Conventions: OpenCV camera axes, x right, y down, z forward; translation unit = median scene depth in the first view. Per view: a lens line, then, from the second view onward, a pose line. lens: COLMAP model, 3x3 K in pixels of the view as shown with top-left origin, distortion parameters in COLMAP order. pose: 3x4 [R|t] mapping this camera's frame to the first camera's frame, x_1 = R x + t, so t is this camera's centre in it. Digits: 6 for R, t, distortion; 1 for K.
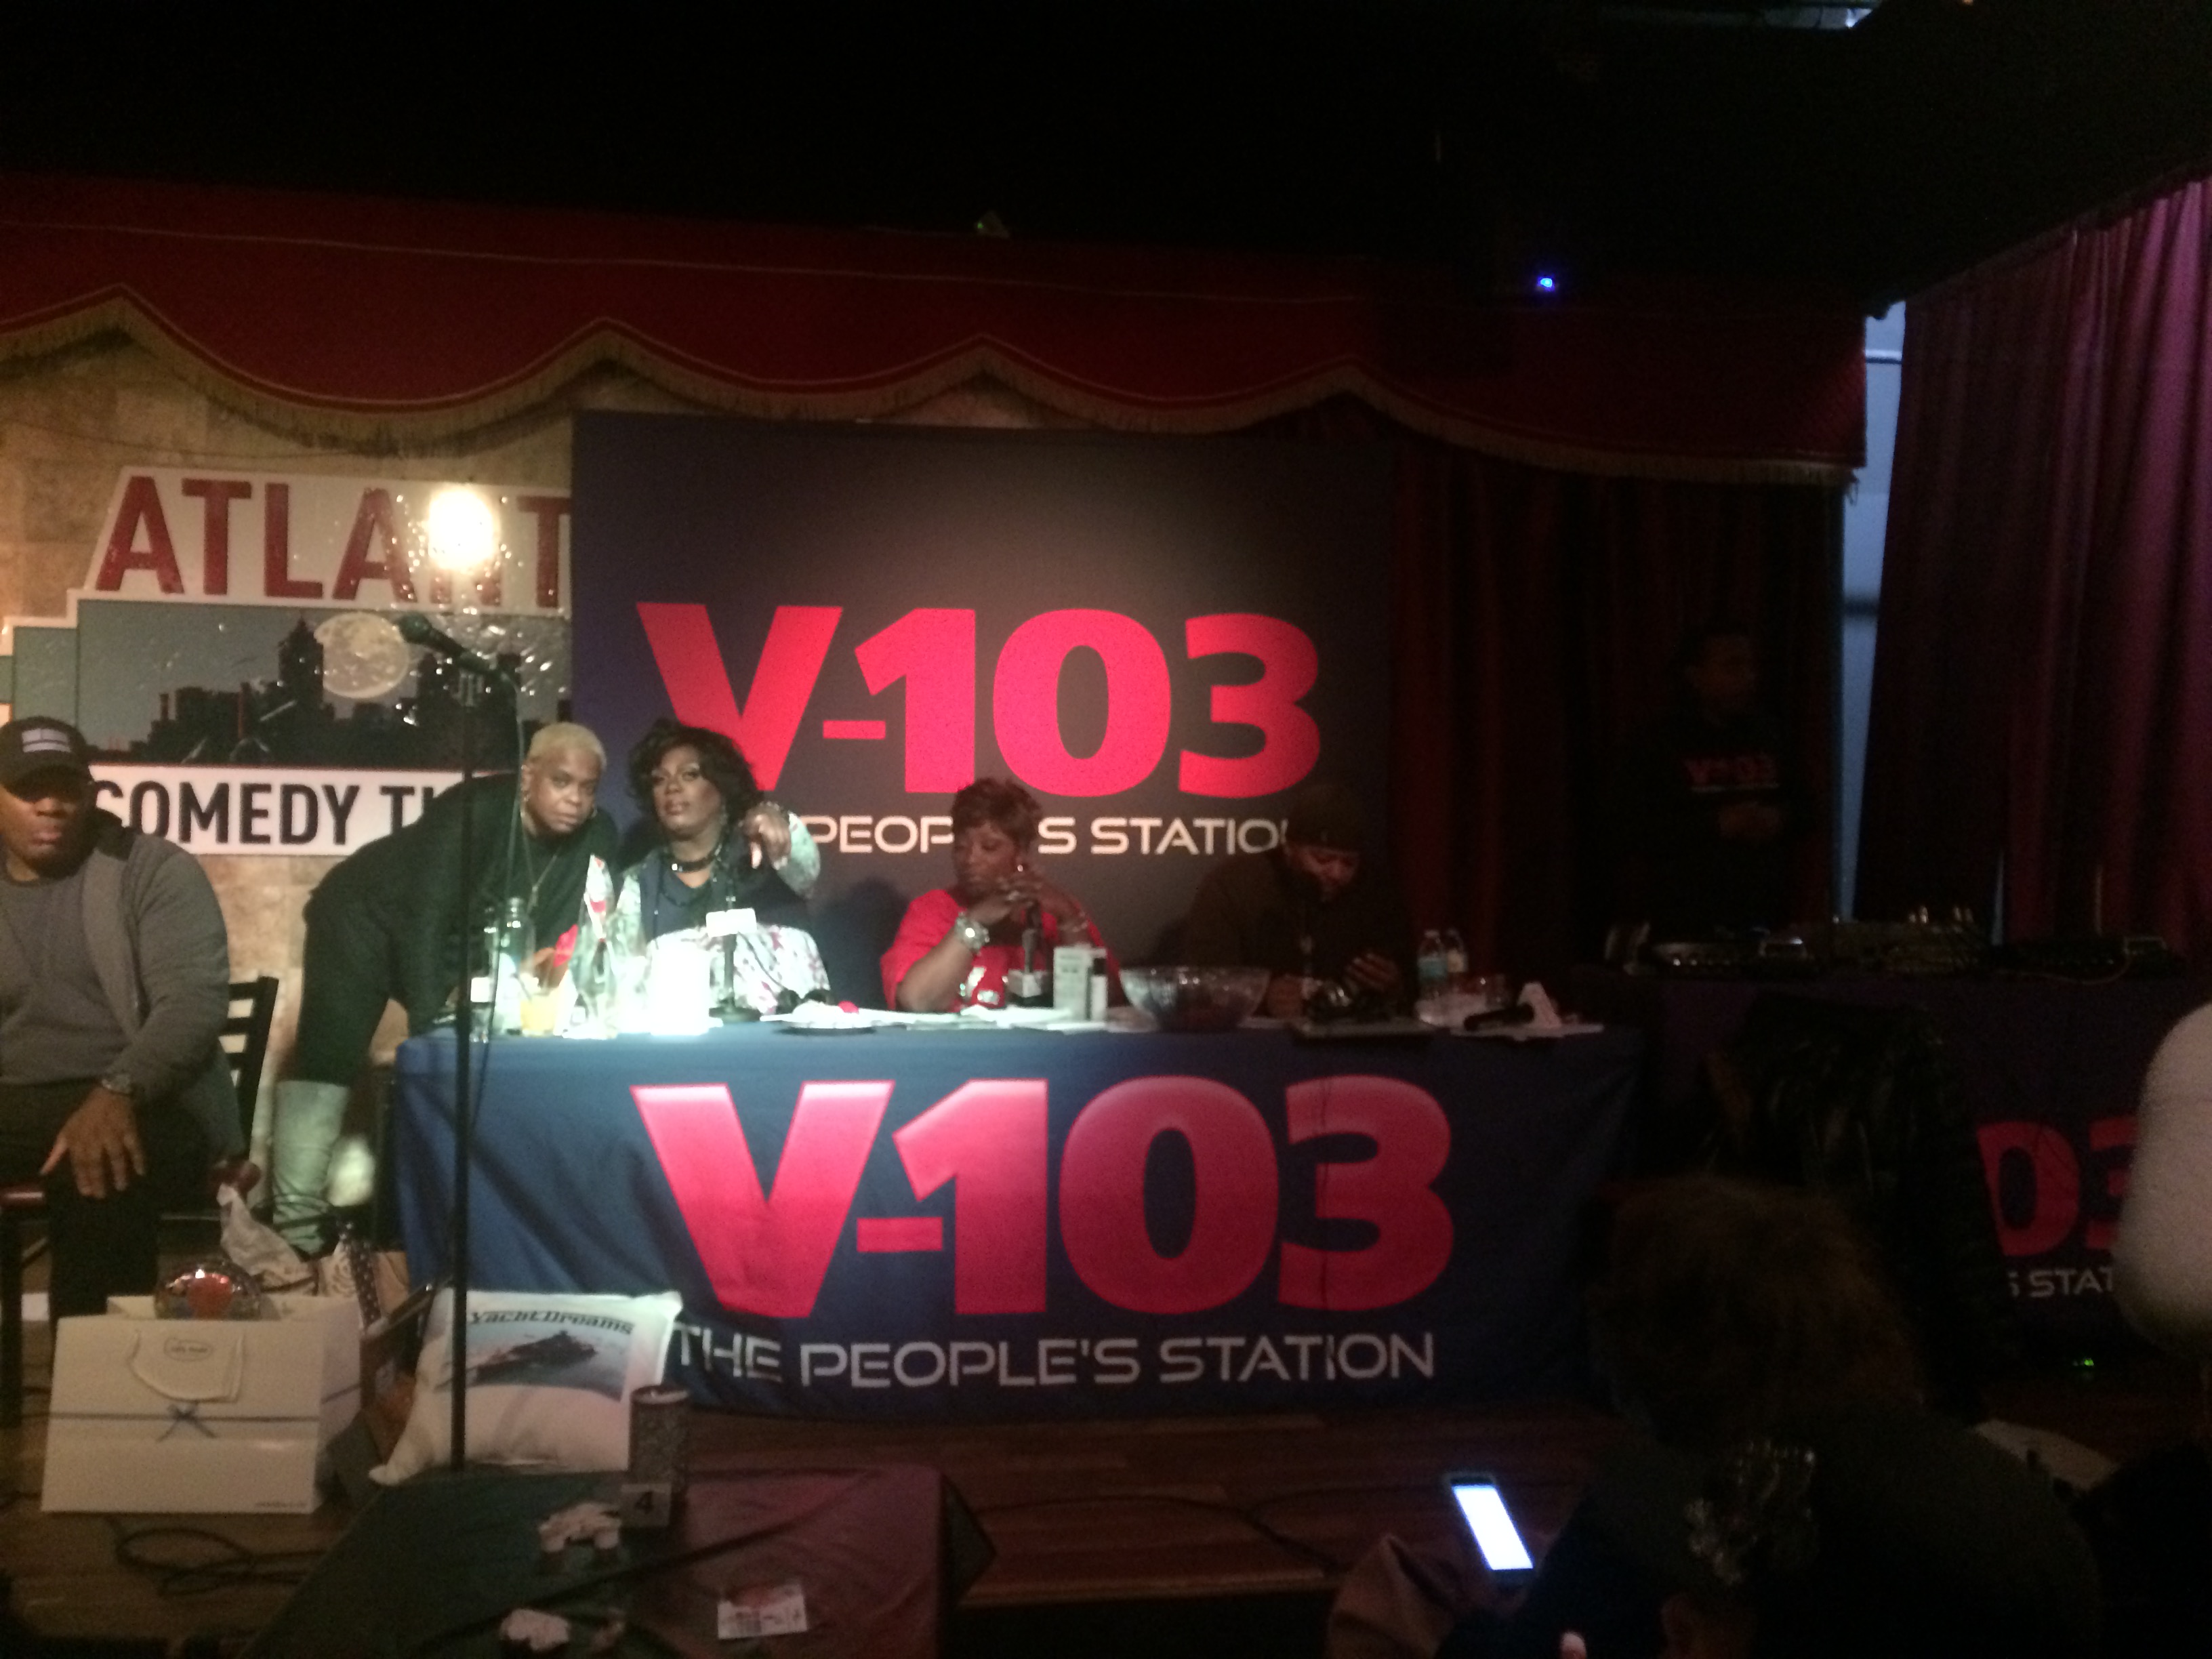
lens RADIAL K [[1884.2, 0, 1108.8], [0, 1884.2, 826.7], [0, 0, 1]] dist [0.081234, -0.087542]
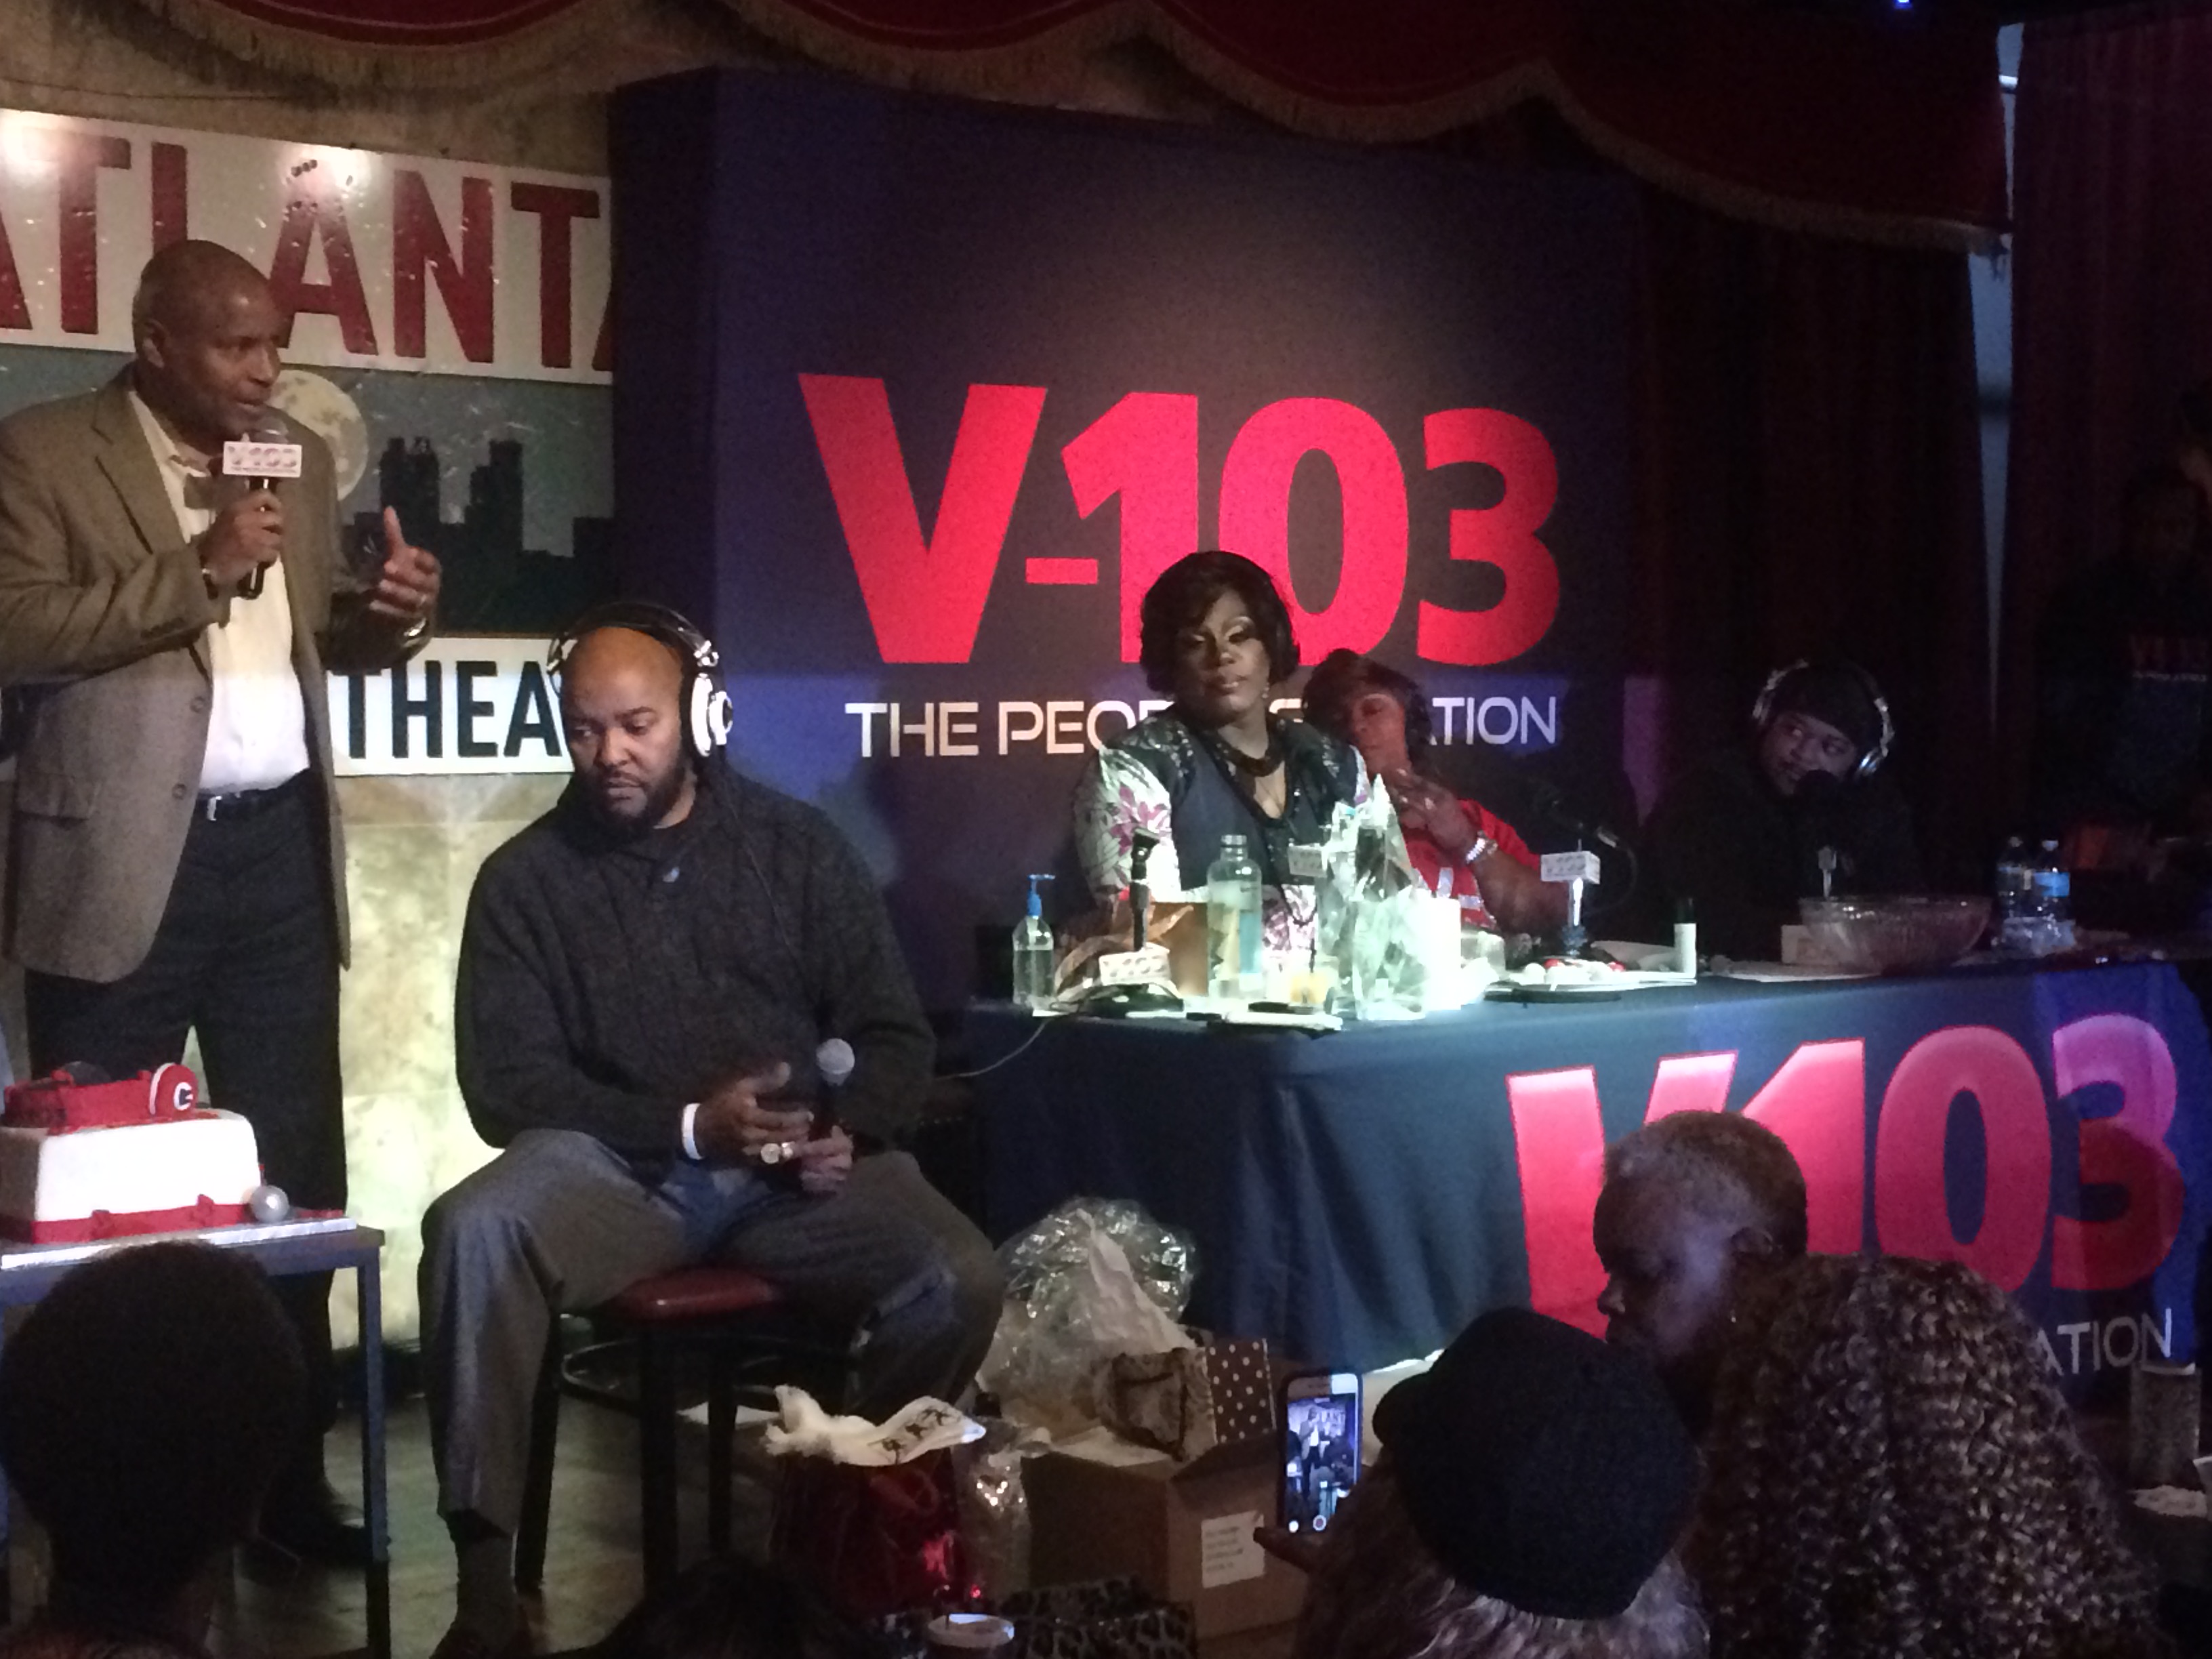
lens RADIAL K [[3533.3, 0, 1109.3], [0, 3533.3, 845.6], [0, 0, 1]] dist [0.023070, 0.117948]
pose [[0.864829, -0.034412, 0.500887, -0.740134], [0.006854, 0.998365, 0.056756, -0.024872], [-0.502021, -0.045651, 0.863650, -0.094513]]
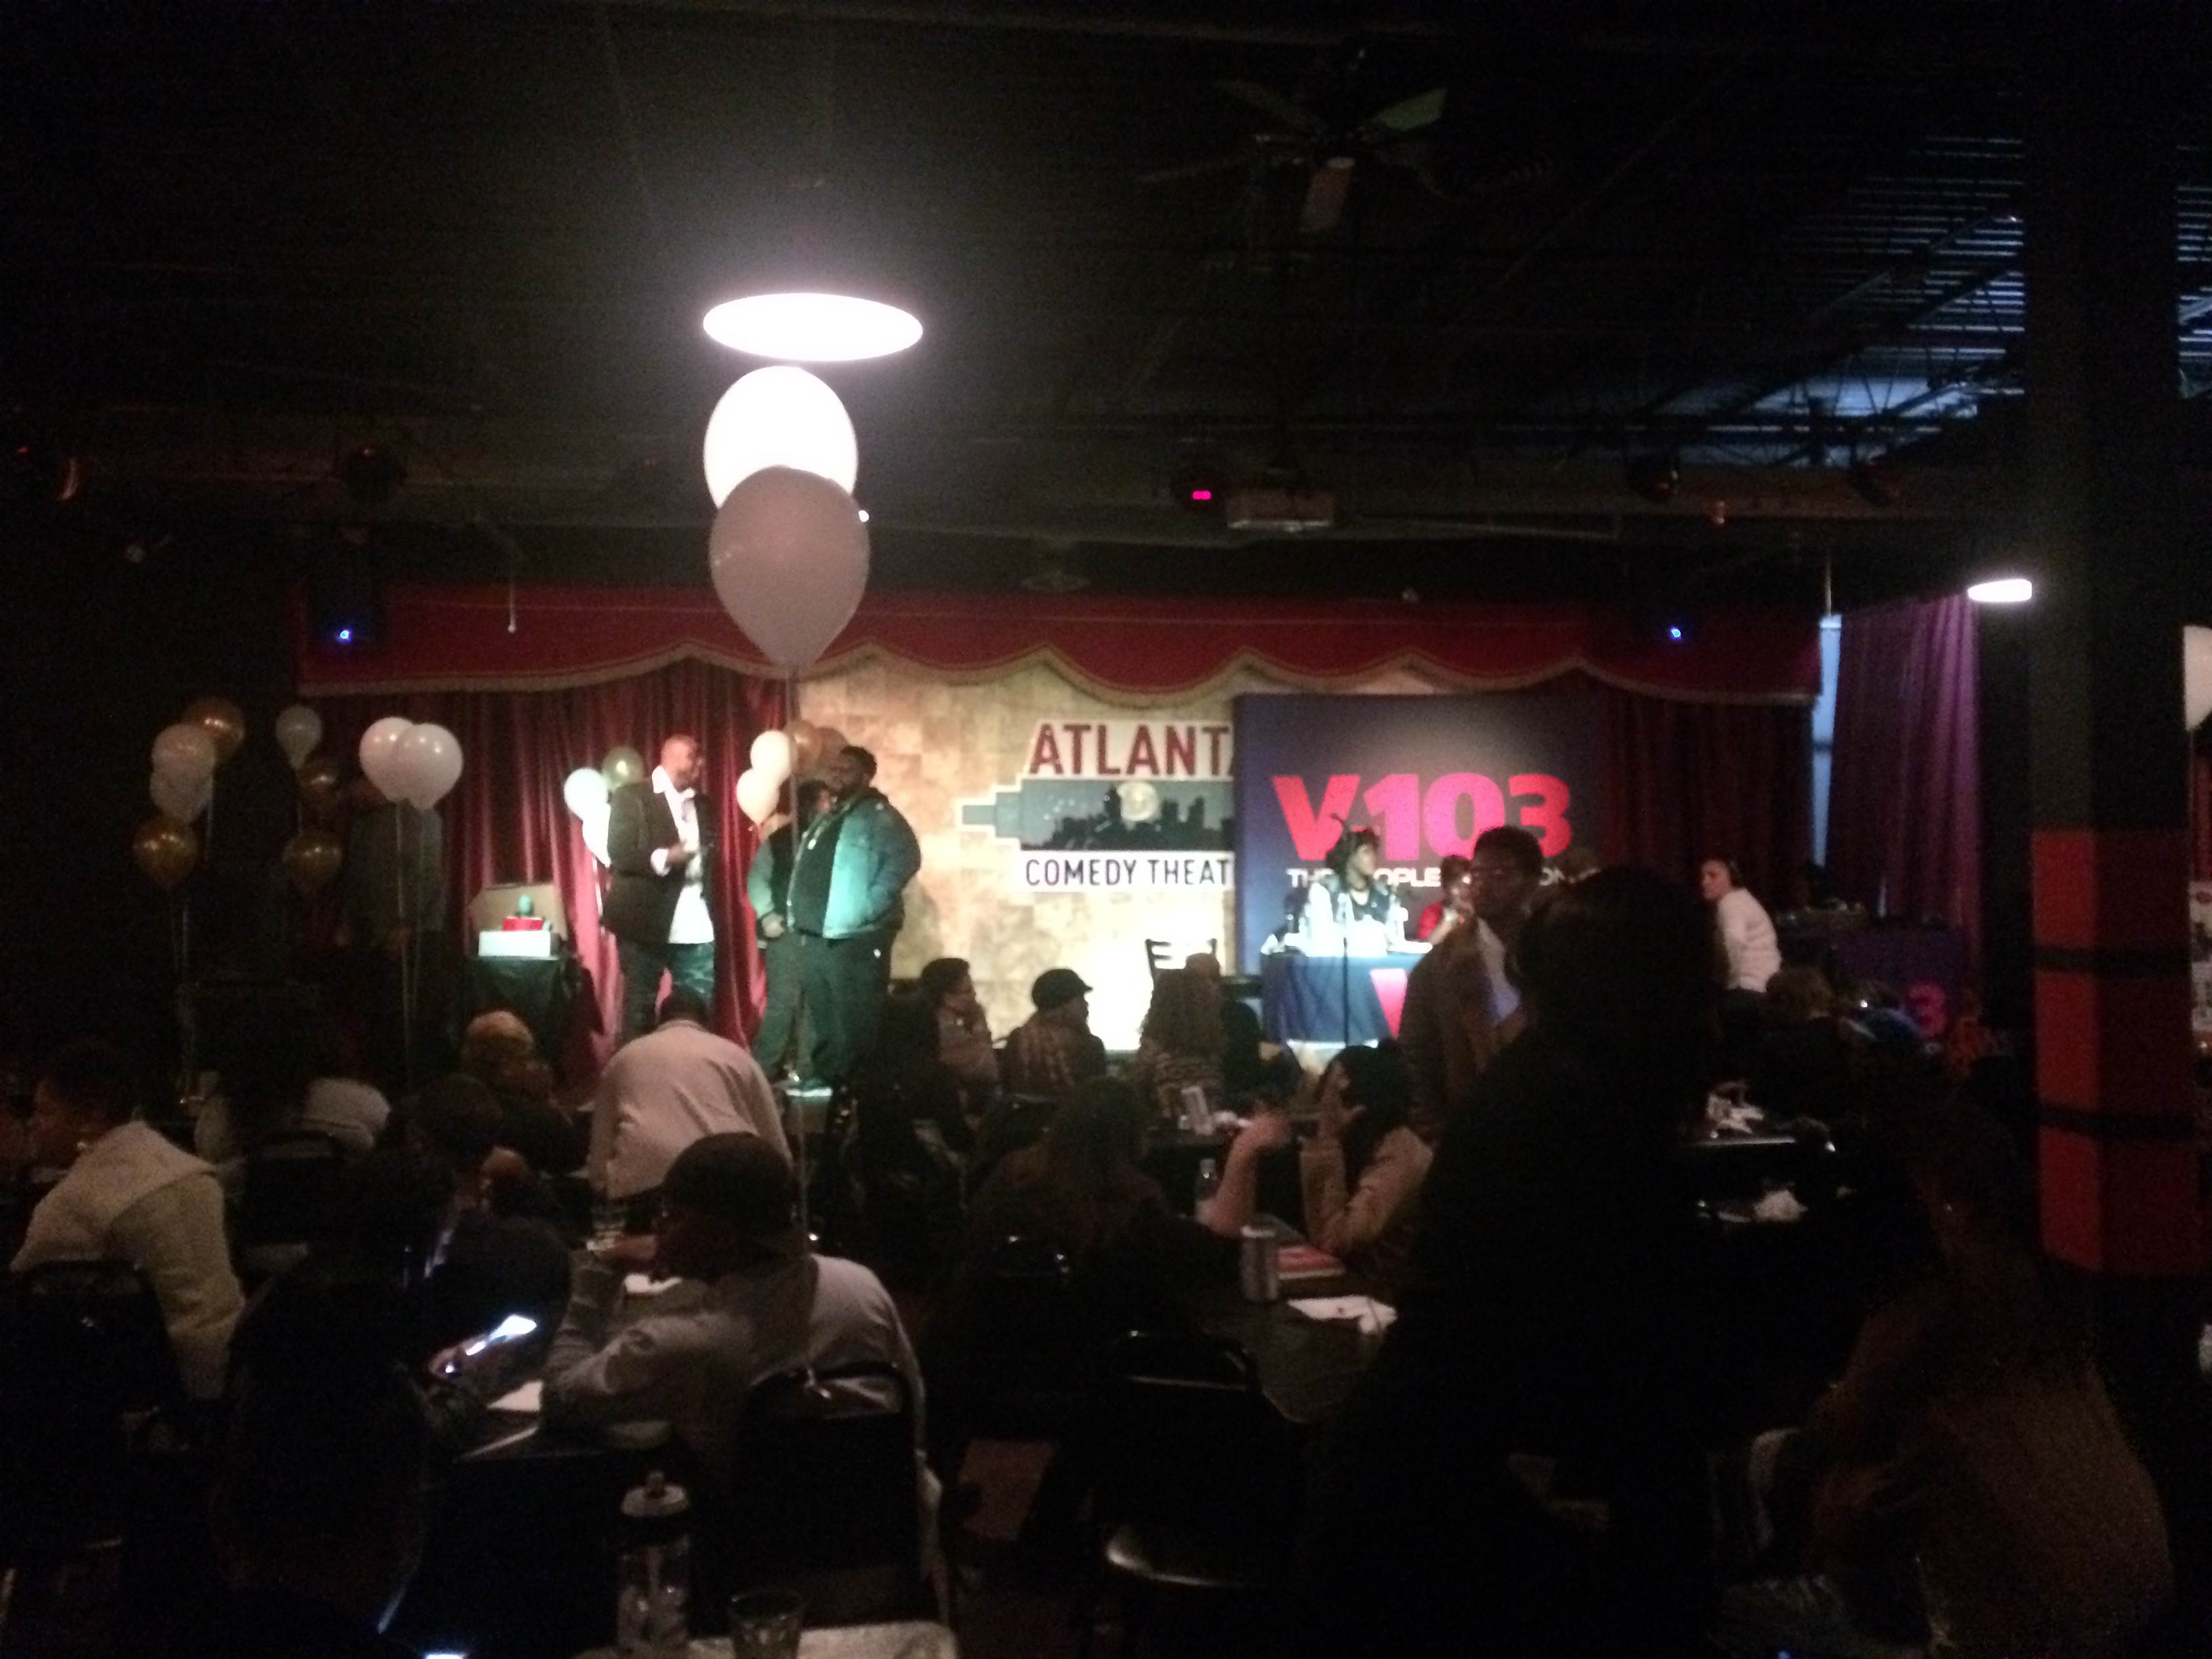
lens RADIAL K [[1879.7, 0, 1106.0], [0, 1879.7, 829.5], [0, 0, 1]] dist [0.061438, 0.005748]
pose [[0.999900, -0.013522, -0.004234, -0.423739], [0.013460, 0.999808, -0.014213, -0.025500], [0.004426, 0.014155, 0.999890, -1.200805]]
